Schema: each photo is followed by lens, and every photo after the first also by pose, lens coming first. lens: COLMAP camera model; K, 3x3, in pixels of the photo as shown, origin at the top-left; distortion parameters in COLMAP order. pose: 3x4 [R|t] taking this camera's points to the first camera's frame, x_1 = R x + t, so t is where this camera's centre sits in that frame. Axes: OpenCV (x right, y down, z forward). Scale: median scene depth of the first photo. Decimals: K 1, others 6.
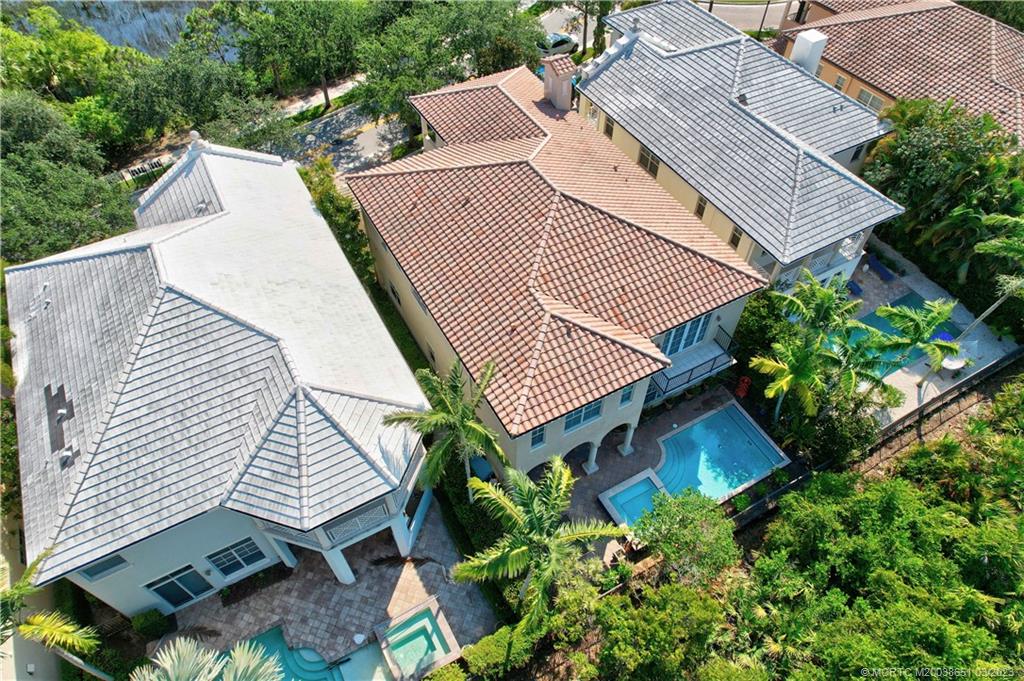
lens RADIAL K [[655.9, 0, 513.3], [0, 655.9, 351.0], [0, 0, 1]] dist [-0.079391, 0.069754]
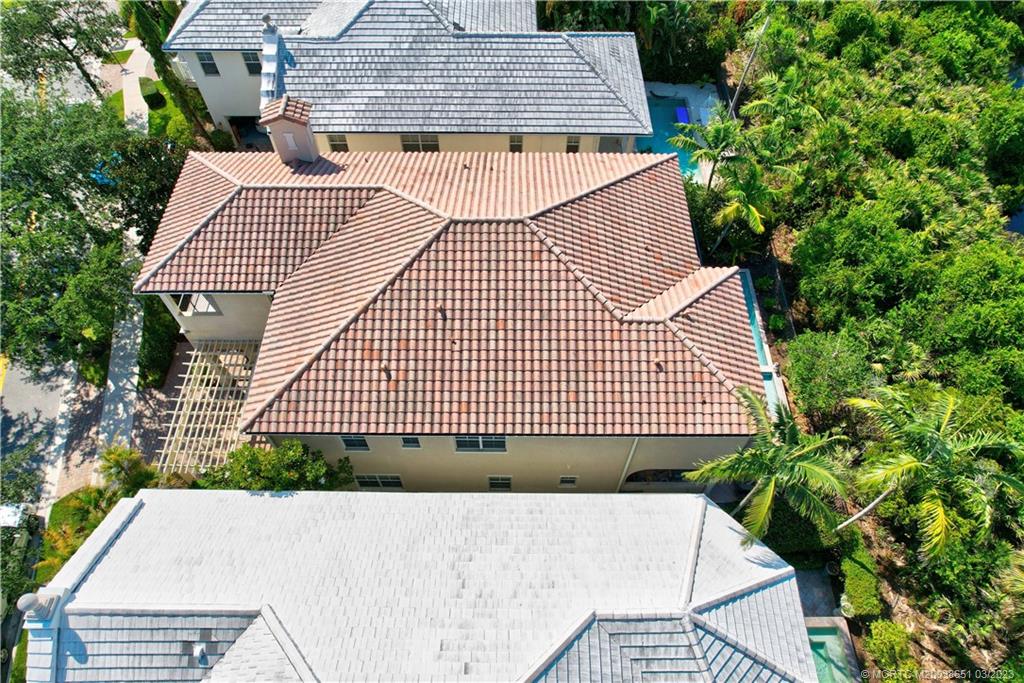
lens RADIAL K [[655.9, 0, 513.3], [0, 655.9, 352.0], [0, 0, 1]] dist [-0.079391, 0.069754]
pose [[0.489048, -0.731274, 0.475469, -0.437091], [0.676087, 0.662209, 0.323087, -0.400671], [-0.551125, 0.163453, 0.818257, 0.366865]]
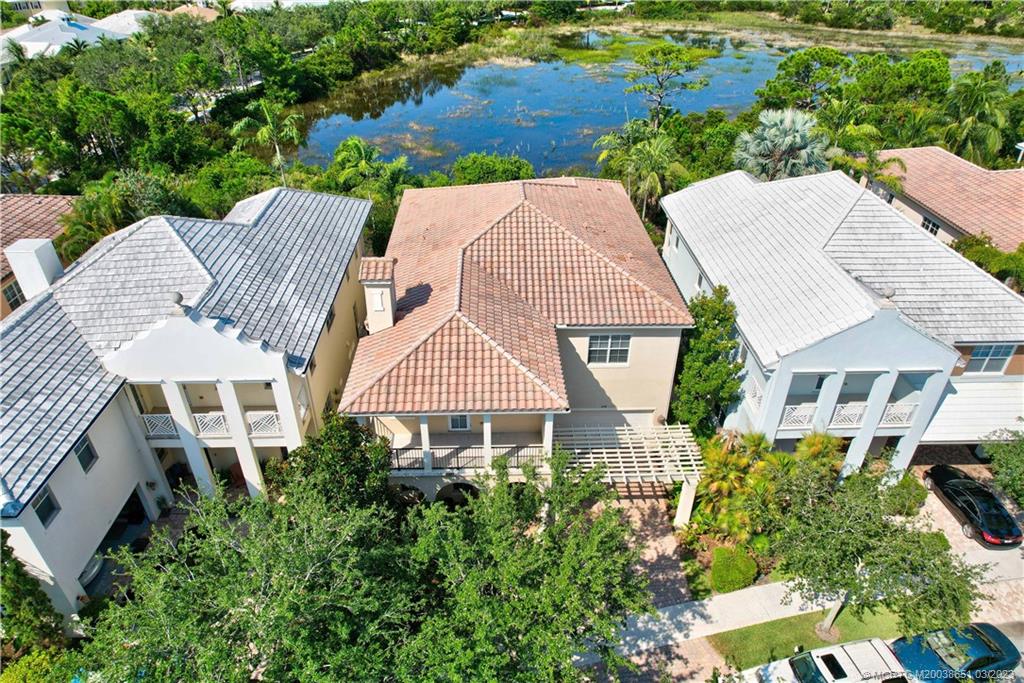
lens RADIAL K [[655.9, 0, 513.3], [0, 655.9, 352.0], [0, 0, 1]] dist [-0.079391, 0.069754]
pose [[-0.889137, -0.257171, 0.378549, -0.436156], [0.352797, 0.141690, 0.924910, -1.278638], [-0.291496, 0.955922, -0.035253, 1.320930]]
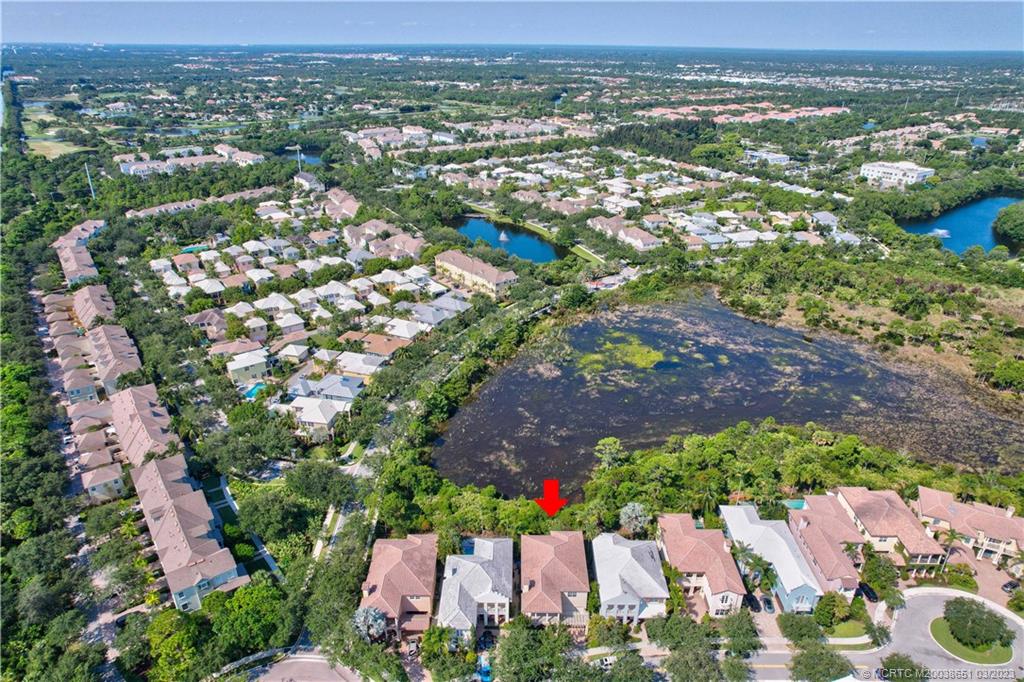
lens RADIAL K [[648.7, 0, 510.8], [0, 648.7, 362.6], [0, 0, 1]] dist [-0.069047, 0.060320]
pose [[-0.865975, -0.230242, 0.443933, -1.457628], [0.384779, 0.260250, 0.885559, -4.947251], [-0.319426, 0.937688, -0.136778, 0.460343]]
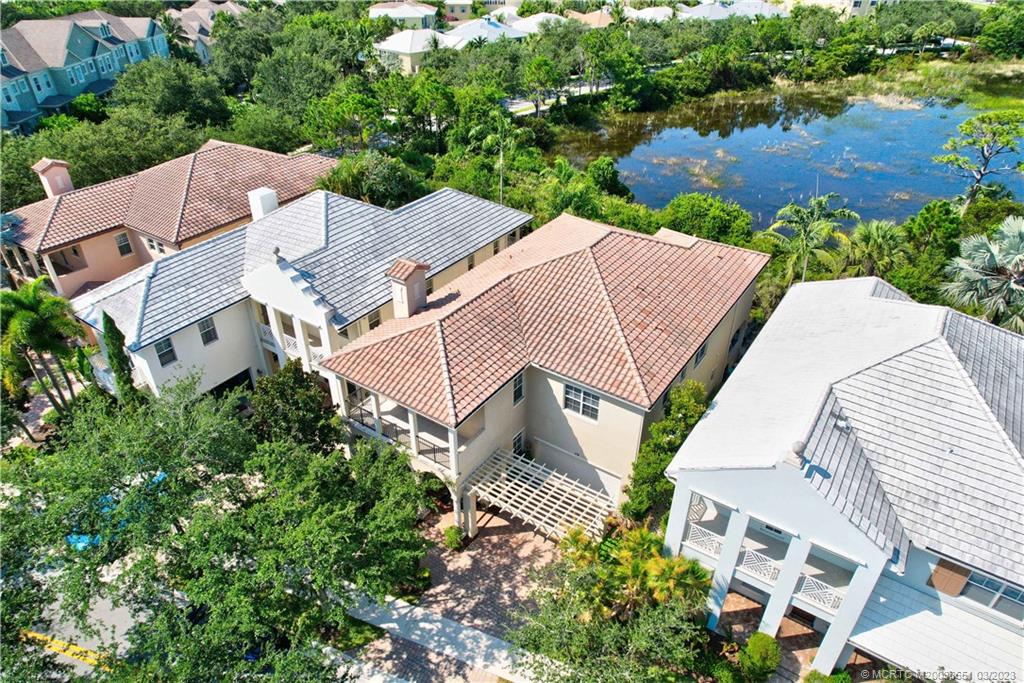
lens RADIAL K [[655.9, 0, 513.3], [0, 655.9, 352.0], [0, 0, 1]] dist [-0.079391, 0.069754]
pose [[-0.446017, -0.498500, 0.743348, -0.874135], [0.694419, 0.331244, 0.638796, -1.076559], [-0.564669, 0.801109, 0.198427, 1.029612]]
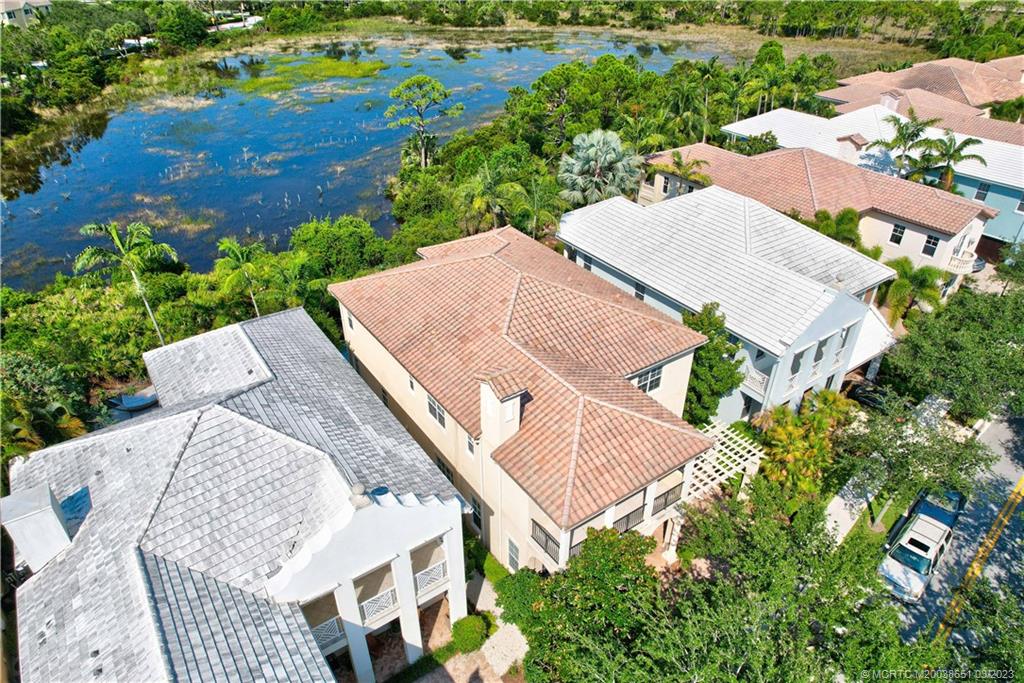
lens RADIAL K [[648.7, 0, 510.8], [0, 648.7, 363.1], [0, 0, 1]] dist [-0.069047, 0.060320]
pose [[-0.995640, 0.050446, -0.078464, 0.139018], [-0.074496, 0.076231, 0.994303, -1.411780], [0.056140, 0.995813, -0.072141, 1.274887]]
